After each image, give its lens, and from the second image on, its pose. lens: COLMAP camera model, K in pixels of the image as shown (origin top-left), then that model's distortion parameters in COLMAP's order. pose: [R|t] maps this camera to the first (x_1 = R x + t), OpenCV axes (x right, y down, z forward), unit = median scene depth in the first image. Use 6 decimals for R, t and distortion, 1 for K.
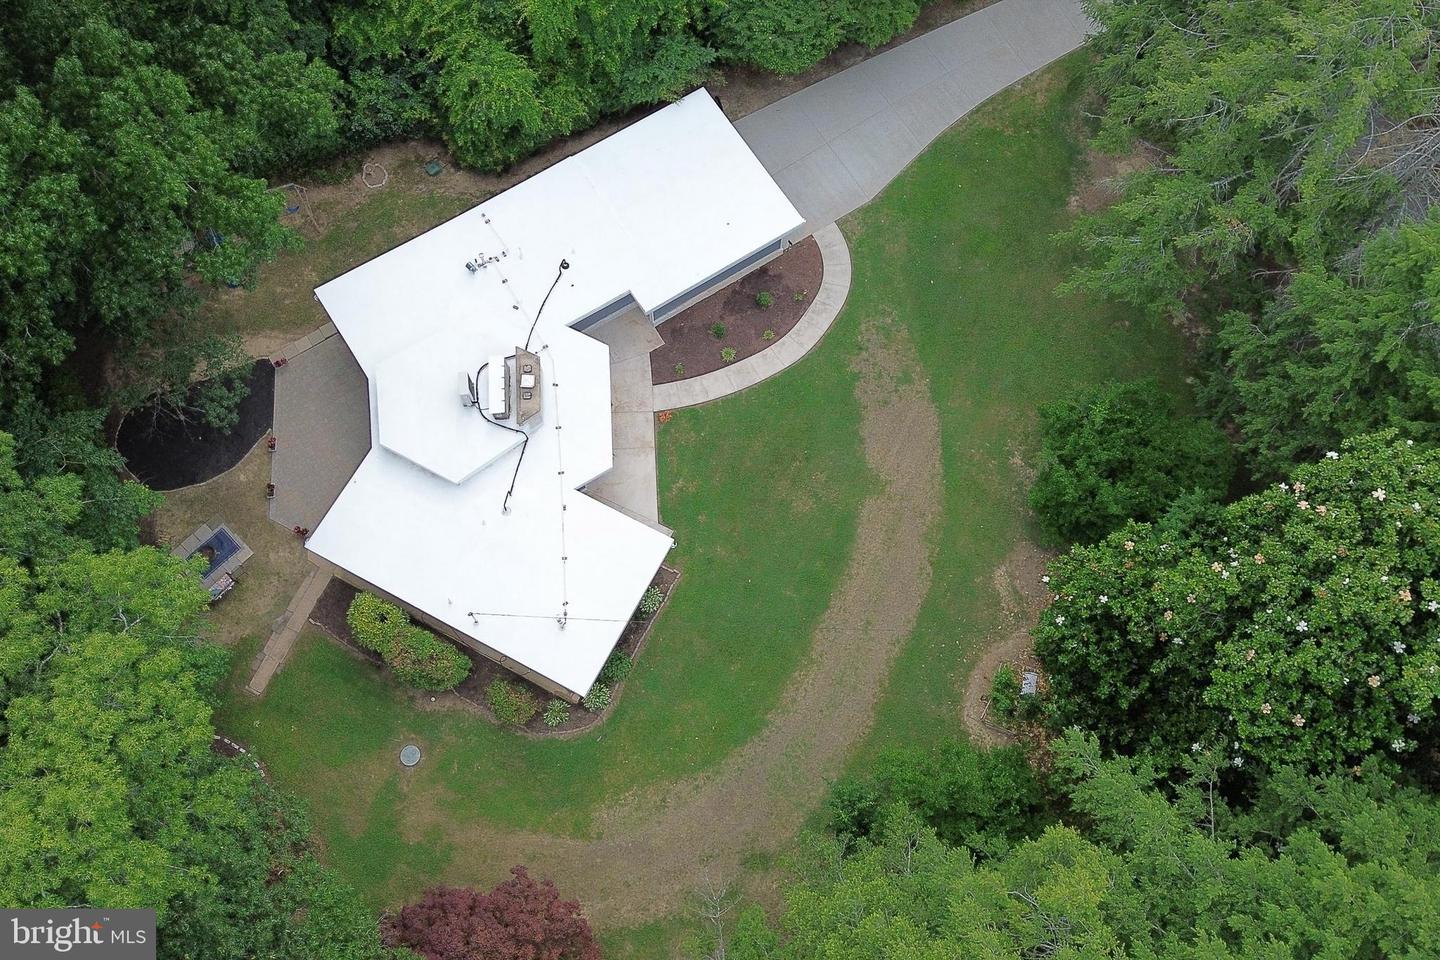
lens RADIAL K [[1206.0, 0, 716.8], [0, 1206.0, 486.4], [0, 0, 1]] dist [0.058134, -0.037155]
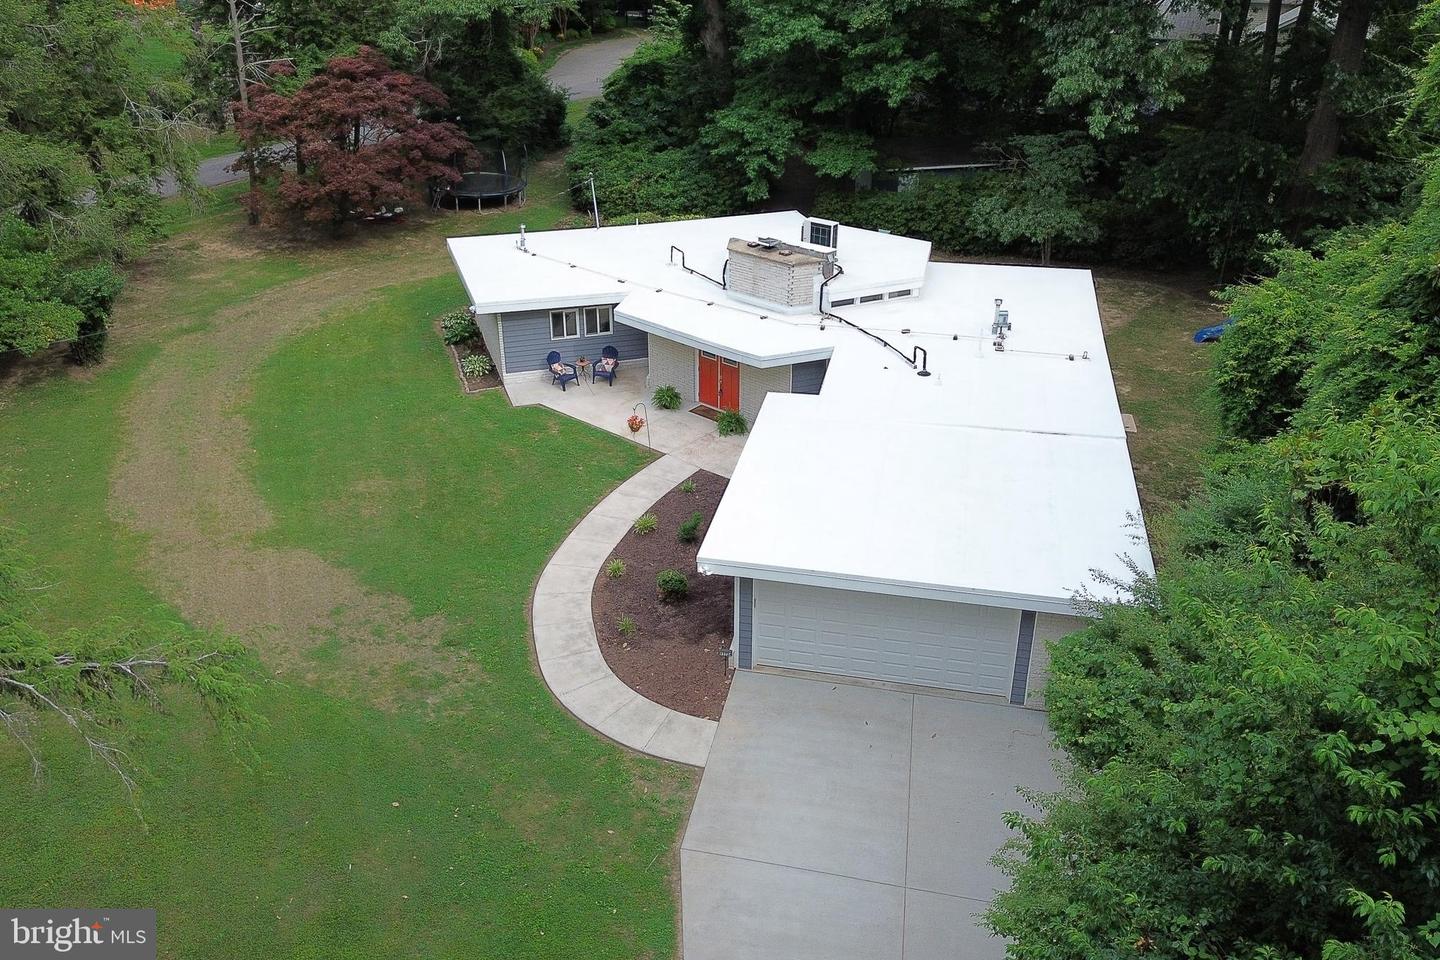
lens RADIAL K [[1206.0, 0, 726.4], [0, 1206.0, 484.8], [0, 0, 1]] dist [0.058134, -0.037155]
pose [[-0.691374, 0.321864, -0.646843, 0.328700], [-0.686652, -0.014222, 0.726847, -0.528410], [0.224747, 0.946679, 0.230841, 0.870861]]
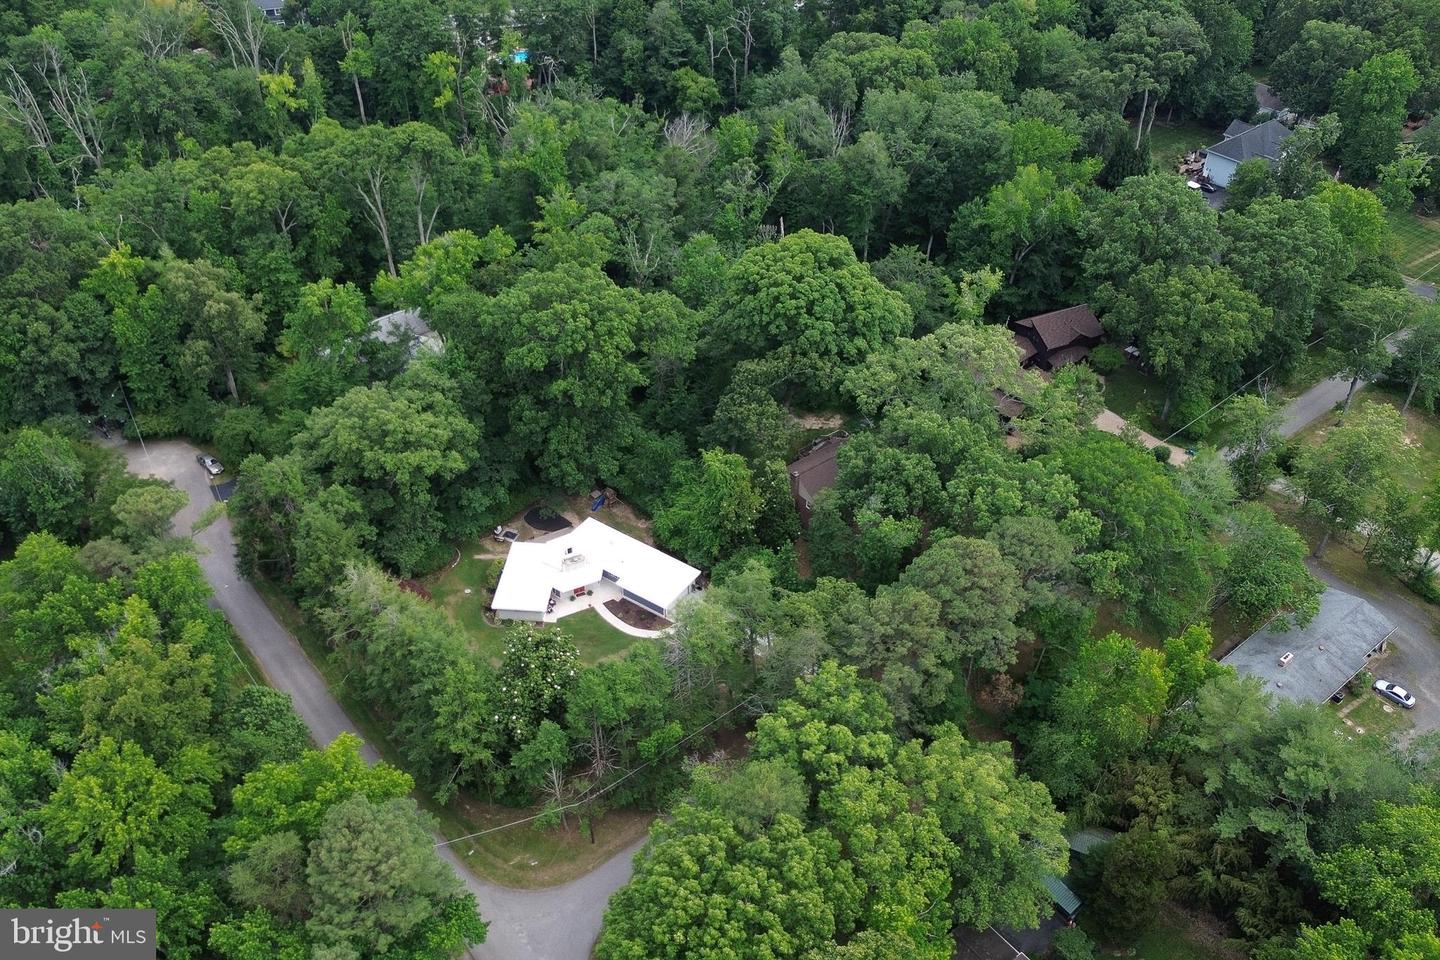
lens RADIAL K [[1206.0, 0, 719.3], [0, 1206.0, 475.8], [0, 0, 1]] dist [0.058134, -0.037155]
pose [[0.384251, 0.575355, -0.722023, 2.063608], [-0.869579, 0.488263, -0.073699, -0.272166], [0.310134, 0.656175, 0.687933, -1.203405]]
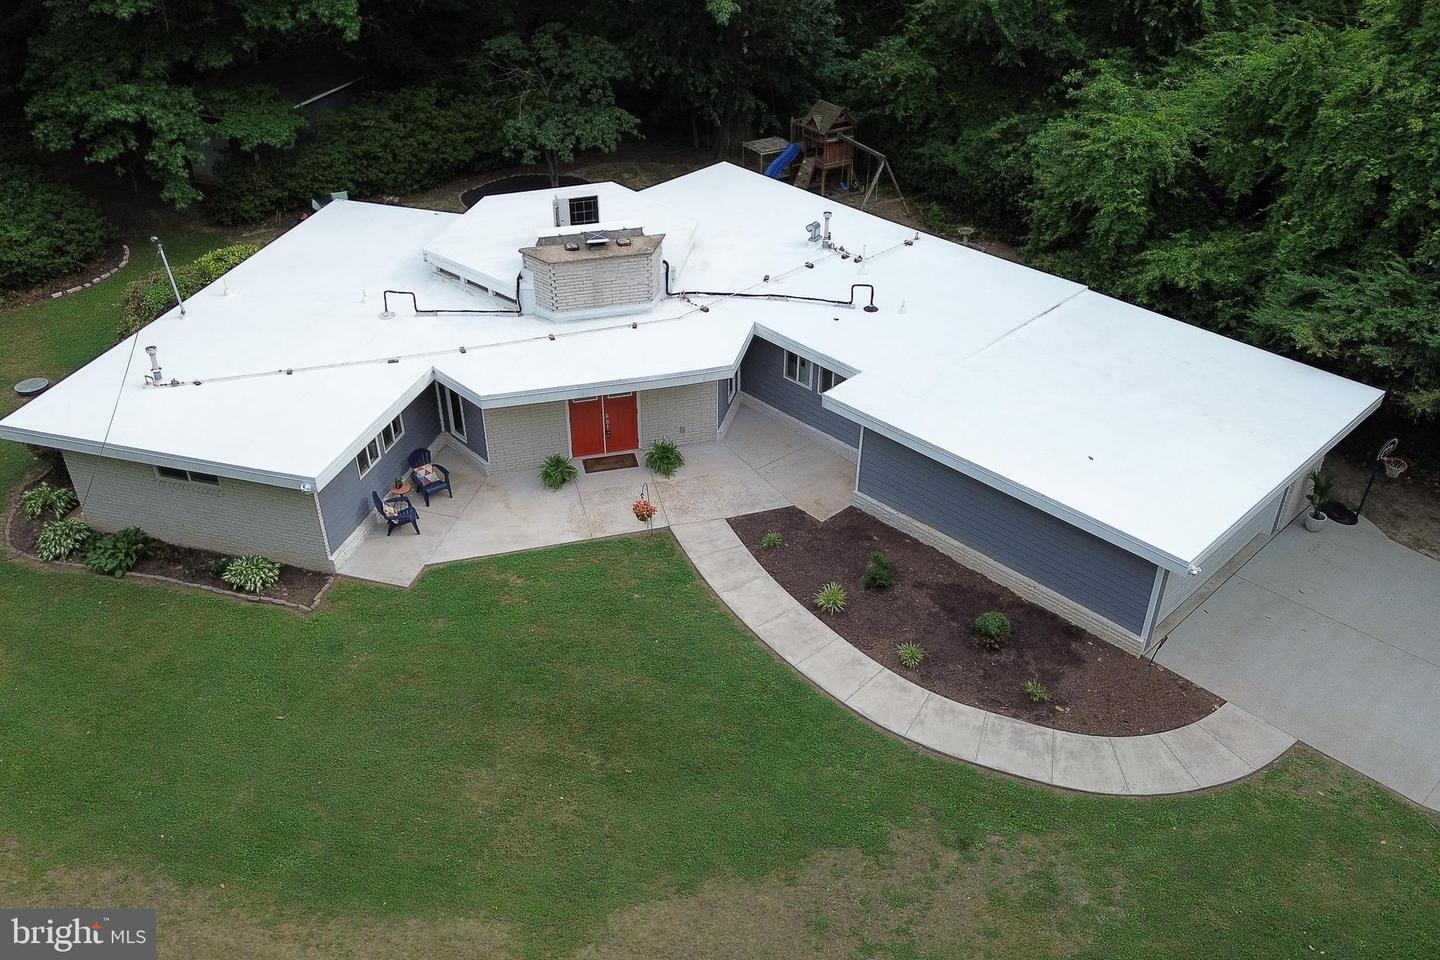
lens RADIAL K [[1206.0, 0, 727.0], [0, 1206.0, 480.9], [0, 0, 1]] dist [0.058134, -0.037155]
pose [[0.207911, 0.539669, -0.815801, 0.340566], [-0.924207, 0.381521, 0.016846, -0.098222], [0.320336, 0.750466, 0.578088, 0.702413]]
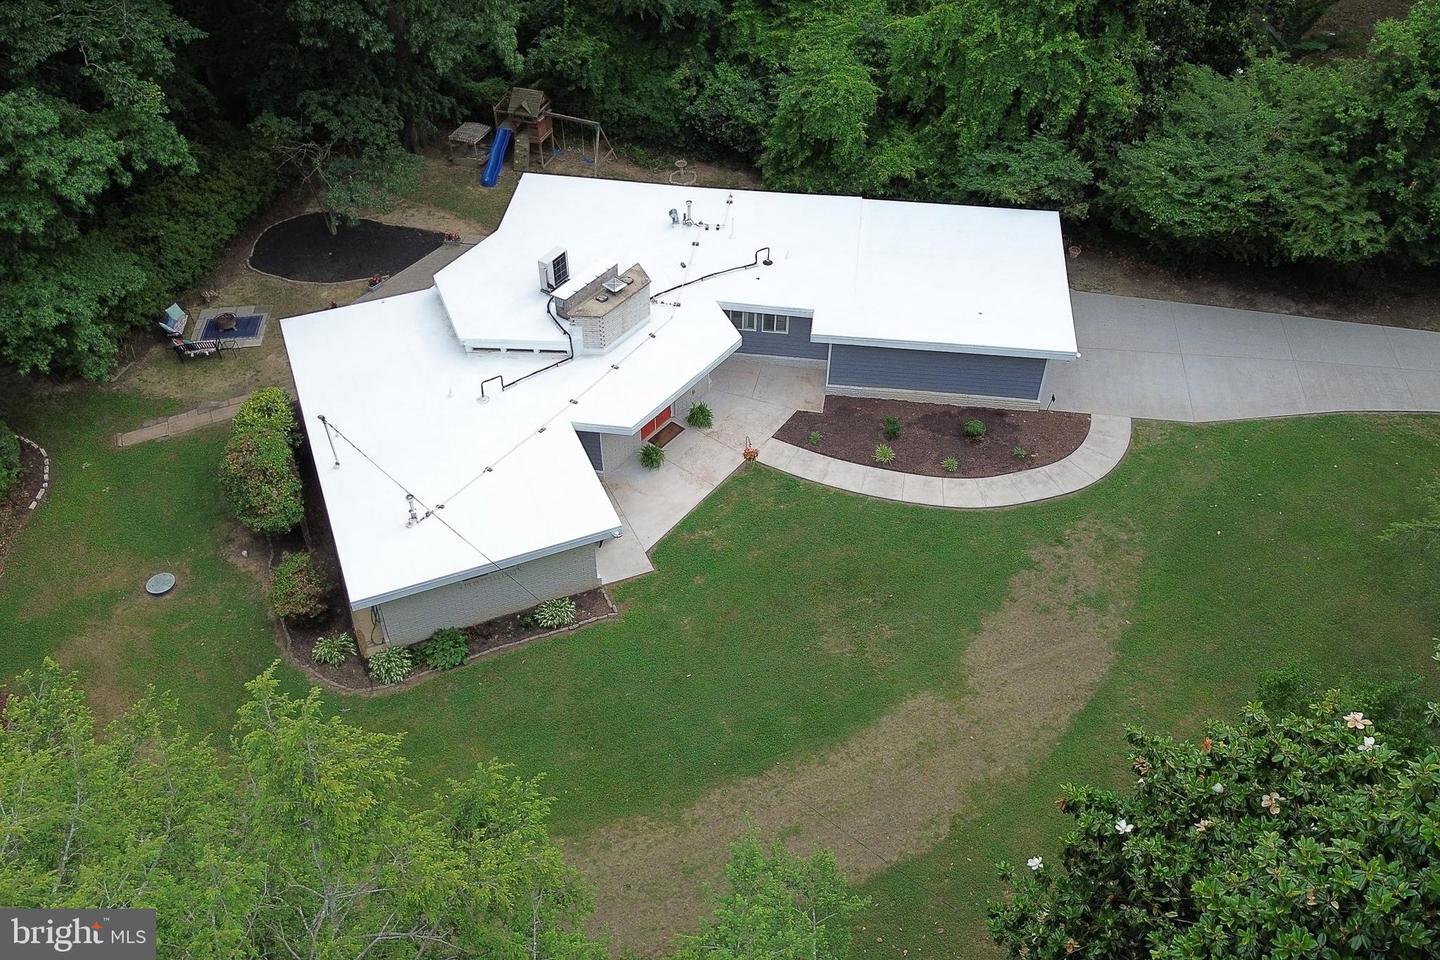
lens RADIAL K [[1206.0, 0, 718.3], [0, 1206.0, 486.5], [0, 0, 1]] dist [0.058134, -0.037155]
pose [[0.765031, 0.441784, -0.468567, 0.275400], [-0.607203, 0.737239, -0.296283, 0.173005], [0.214552, 0.511180, 0.832263, 0.403180]]
